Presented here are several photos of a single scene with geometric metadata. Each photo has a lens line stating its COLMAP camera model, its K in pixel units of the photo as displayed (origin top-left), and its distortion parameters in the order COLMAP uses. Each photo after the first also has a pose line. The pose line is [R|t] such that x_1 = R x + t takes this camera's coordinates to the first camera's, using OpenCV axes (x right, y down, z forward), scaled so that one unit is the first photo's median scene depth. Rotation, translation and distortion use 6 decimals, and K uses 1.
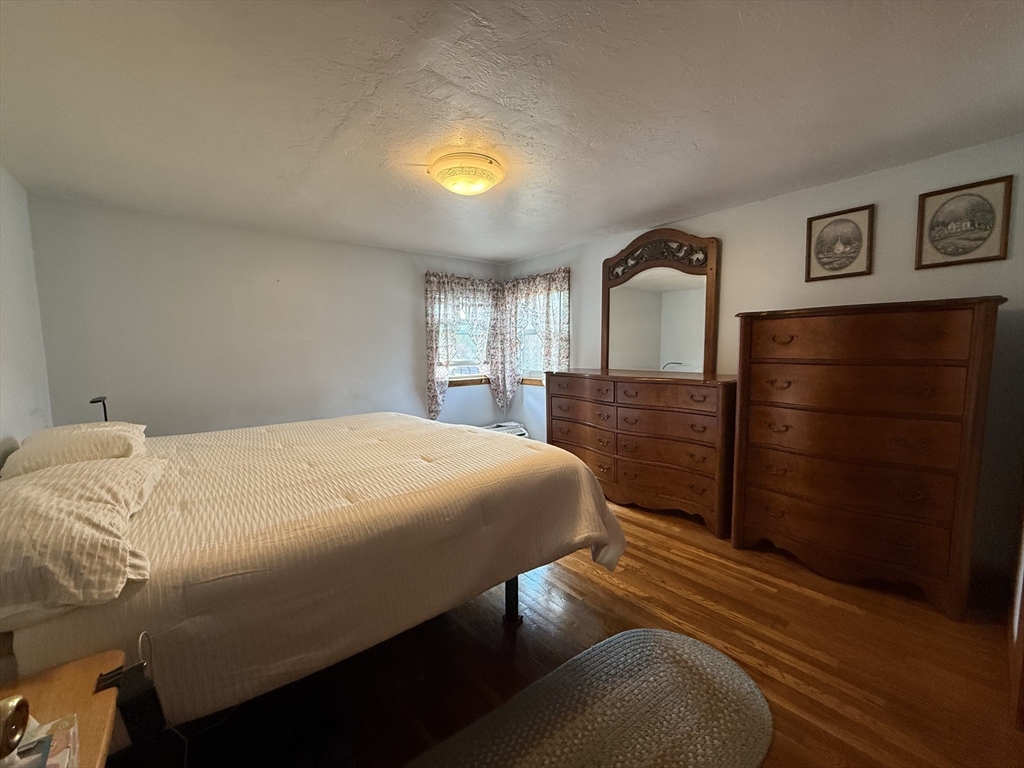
lens RADIAL K [[407.2, 0, 510.4], [0, 407.2, 383.8], [0, 0, 1]] dist [-0.000602, 0.000165]
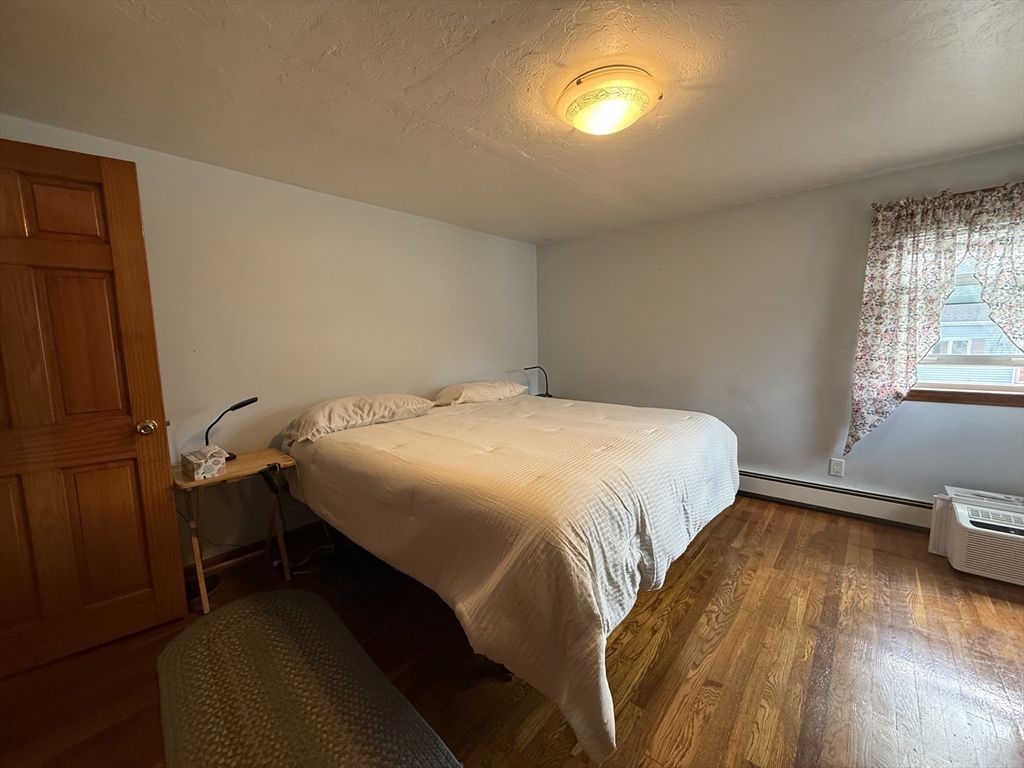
lens RADIAL K [[407.2, 0, 510.4], [0, 407.2, 383.8], [0, 0, 1]] dist [-0.000602, 0.000165]
pose [[0.147047, 0.116145, -0.982287, 0.543961], [-0.068399, 0.991899, 0.107042, -0.063340], [0.986762, 0.051447, 0.153800, 0.613089]]
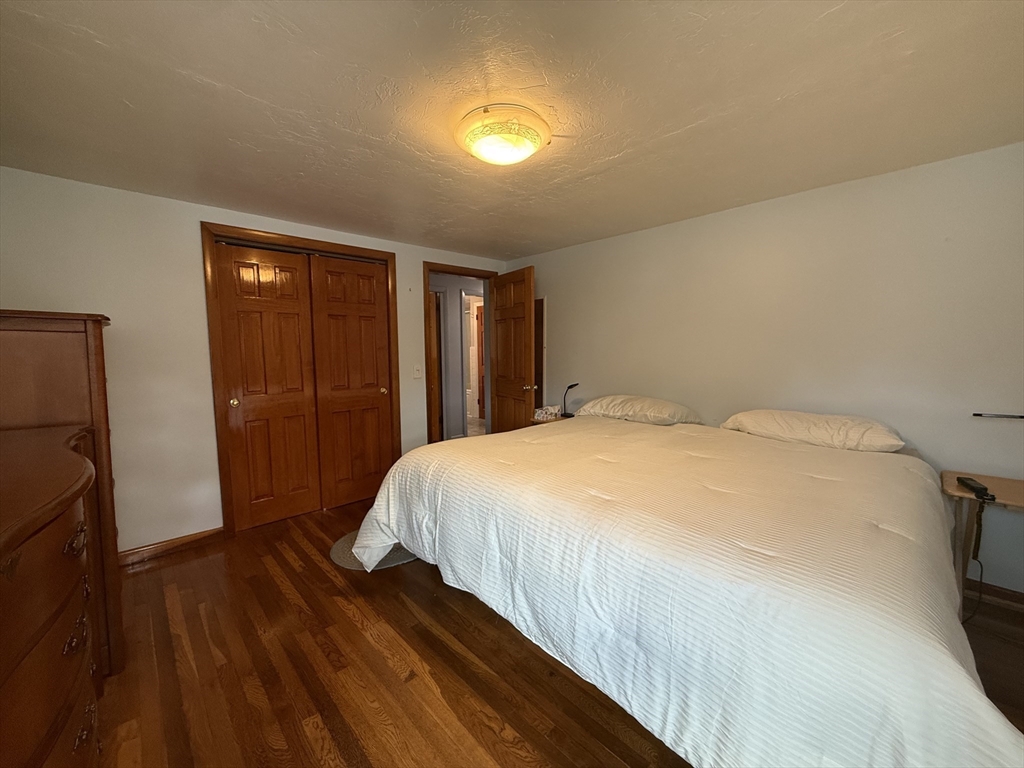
lens RADIAL K [[407.2, 0, 510.4], [0, 407.2, 383.8], [0, 0, 1]] dist [-0.000602, 0.000165]
pose [[-0.998057, 0.025241, -0.056958, -0.050734], [0.014571, 0.983469, 0.180491, -0.155347], [0.060572, 0.179310, -0.981926, 1.535900]]
